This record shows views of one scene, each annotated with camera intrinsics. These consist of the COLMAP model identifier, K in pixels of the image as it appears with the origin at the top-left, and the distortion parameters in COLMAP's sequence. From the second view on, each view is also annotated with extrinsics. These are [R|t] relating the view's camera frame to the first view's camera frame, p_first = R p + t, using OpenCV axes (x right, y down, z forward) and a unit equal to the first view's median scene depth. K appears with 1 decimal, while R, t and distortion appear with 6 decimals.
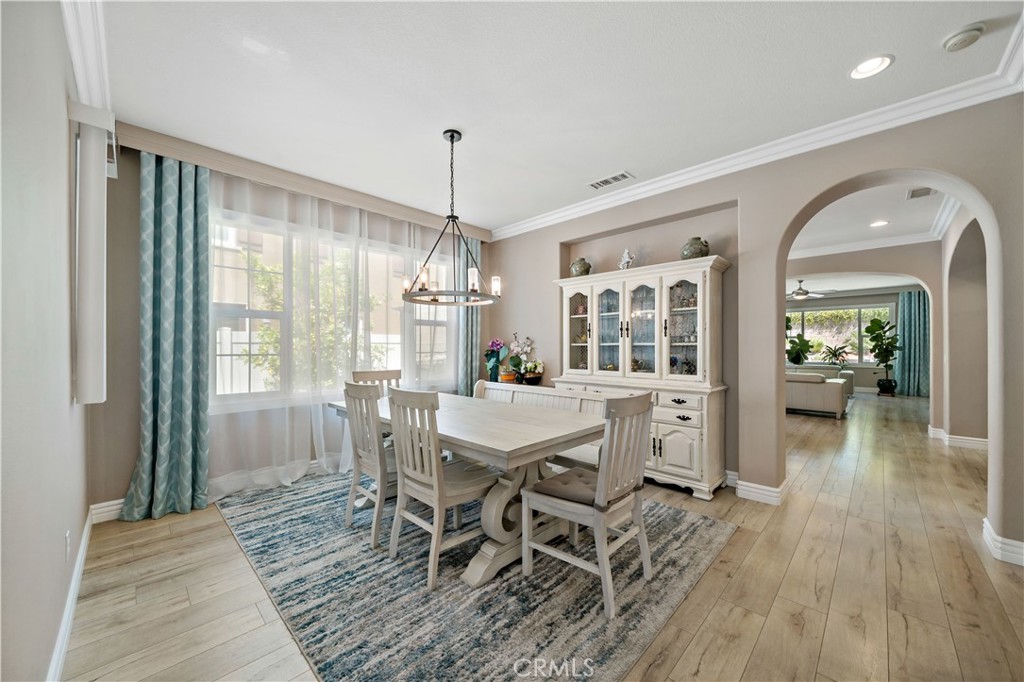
lens RADIAL K [[376.1, 0, 518.9], [0, 376.1, 348.6], [0, 0, 1]] dist [-0.007977, 0.000617]
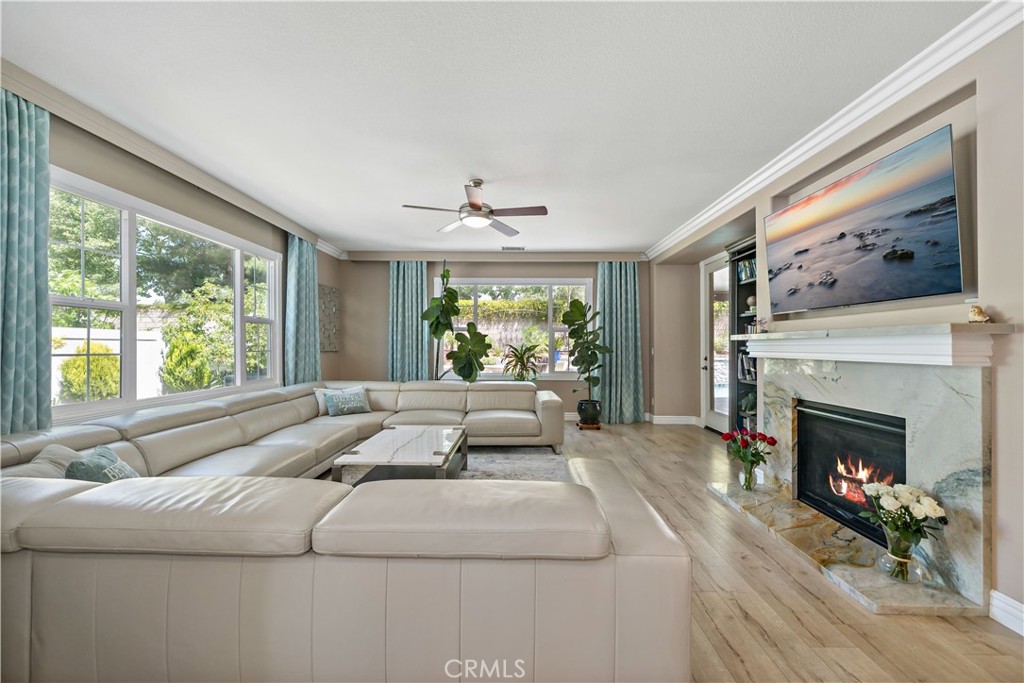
lens RADIAL K [[407.0, 0, 513.0], [0, 407.0, 344.6], [0, 0, 1]] dist [0.002432, 0.000426]
pose [[0.722420, 0.005691, 0.691431, 0.443445], [0.001194, 0.999954, -0.009477, -0.002369], [-0.691454, 0.007672, 0.722380, 0.612104]]
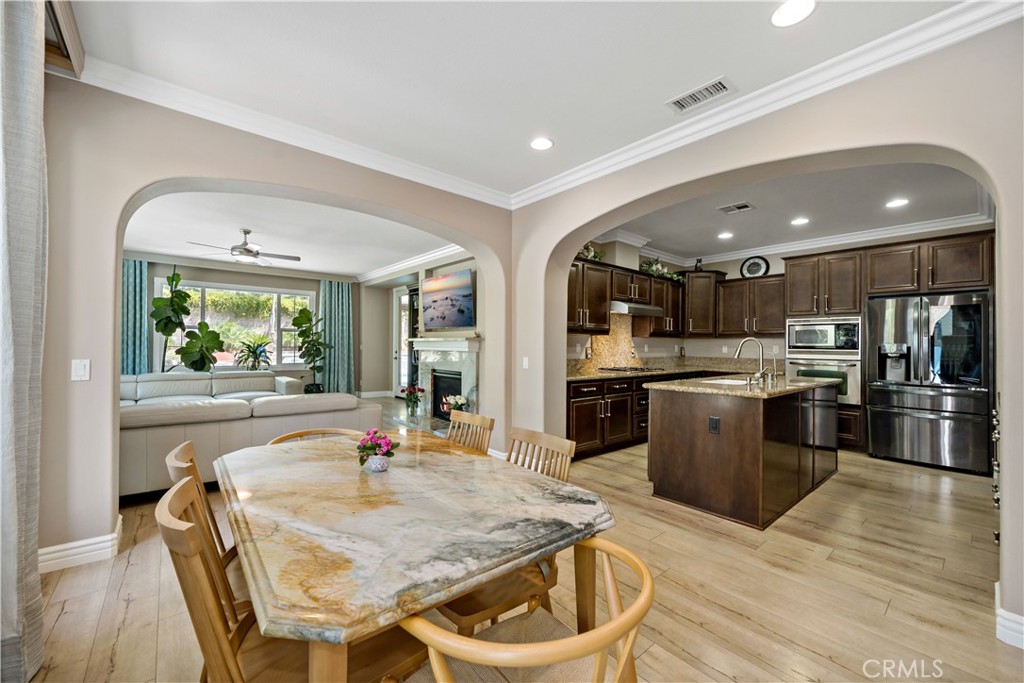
lens RADIAL K [[405.6, 0, 521.6], [0, 405.6, 342.0], [0, 0, 1]] dist [-0.016382, 0.002054]
pose [[0.082081, 0.009505, 0.996580, 0.145710], [-0.003724, 0.999950, -0.009231, -0.002485], [-0.996619, -0.002954, 0.082112, 0.478748]]
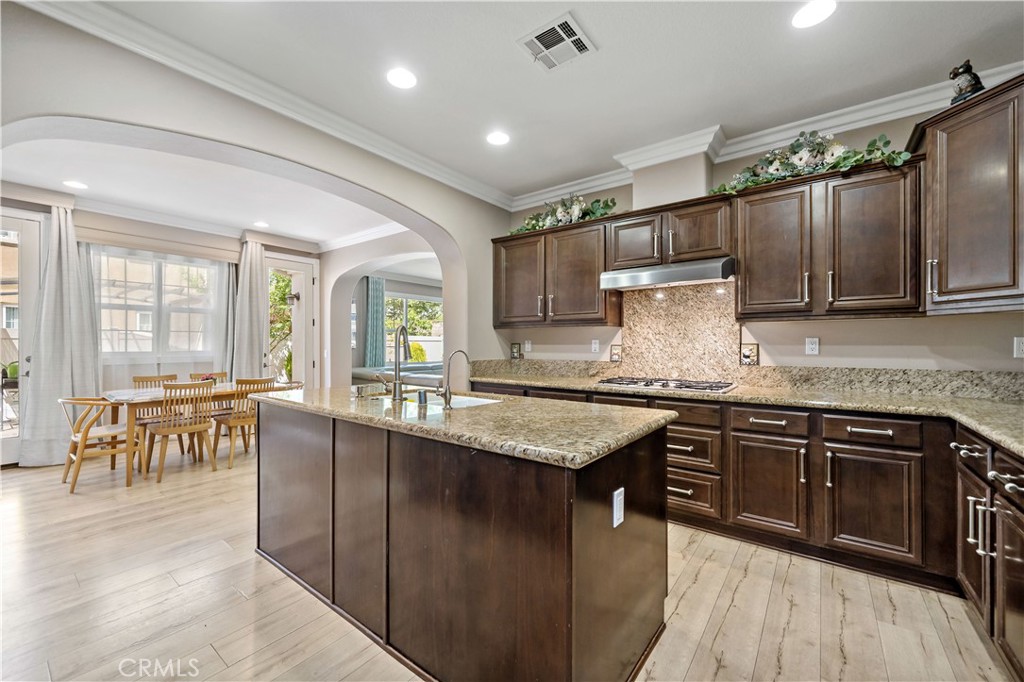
lens RADIAL K [[405.6, 0, 521.8], [0, 405.6, 345.0], [0, 0, 1]] dist [-0.016382, 0.002054]
pose [[0.991886, -0.000969, 0.127125, 0.583653], [0.001246, 0.999997, -0.002096, 0.000148], [-0.127123, 0.002237, 0.991884, 0.059677]]
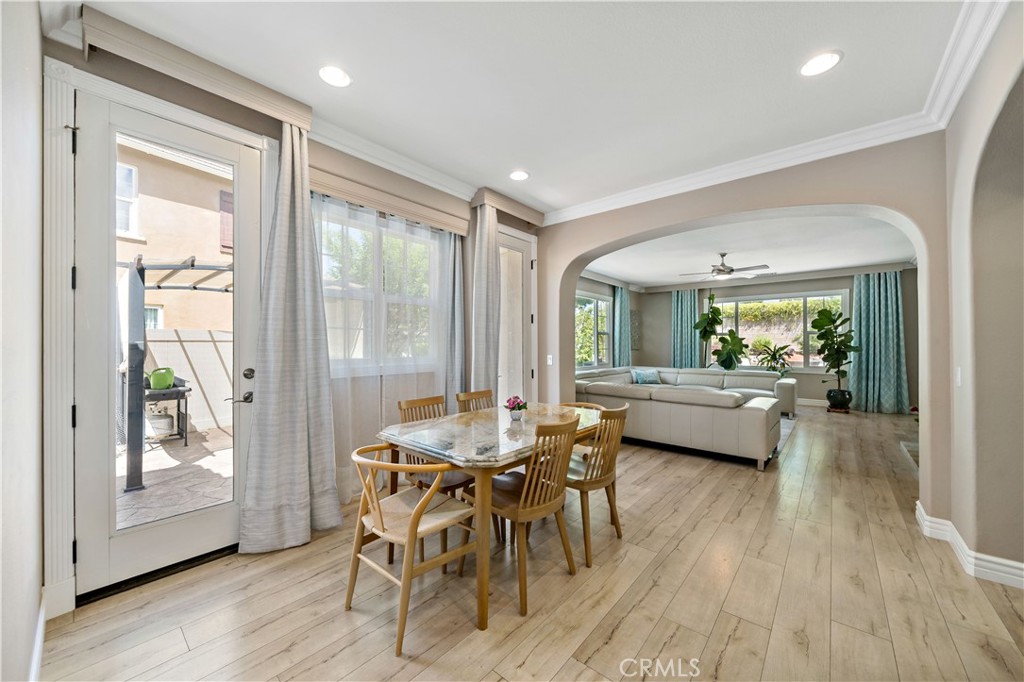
lens RADIAL K [[376.1, 0, 508.0], [0, 376.1, 344.7], [0, 0, 1]] dist [-0.007977, 0.000617]
pose [[0.998501, 0.000878, 0.054727, 0.281532], [-0.000475, 0.999973, -0.007366, -0.002879], [-0.054732, 0.007328, 0.998474, 0.287037]]
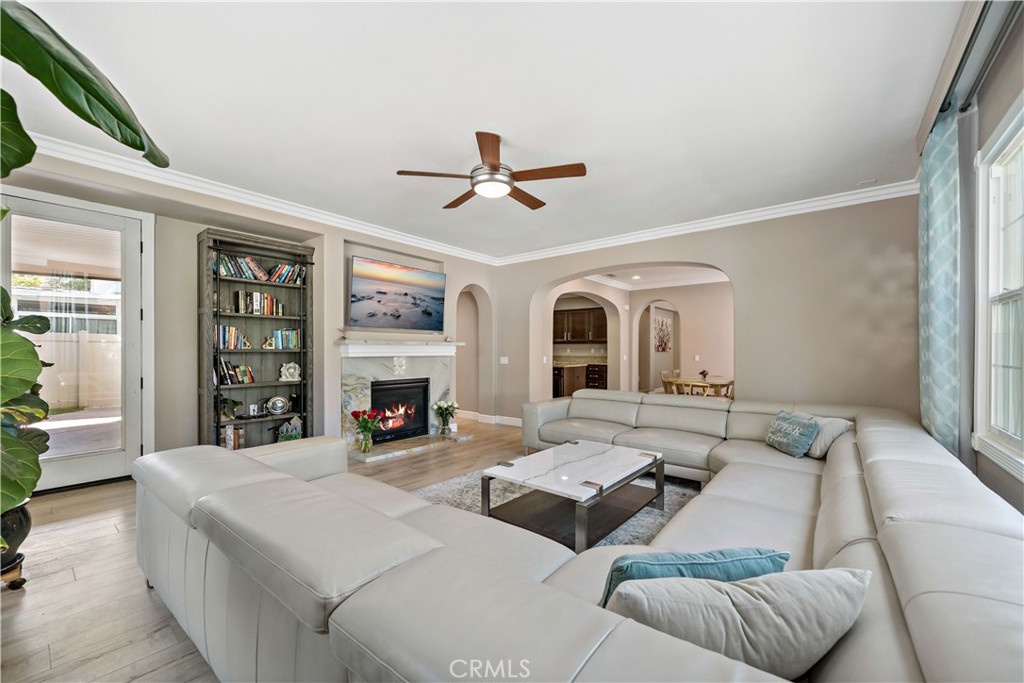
lens RADIAL K [[407.0, 0, 513.8], [0, 407.0, 361.0], [0, 0, 1]] dist [0.002432, 0.000426]
pose [[-0.995511, -0.000392, -0.094650, 0.710104], [-0.003648, 0.999407, 0.034228, -0.007435], [0.094580, 0.034420, -0.994922, 1.245796]]
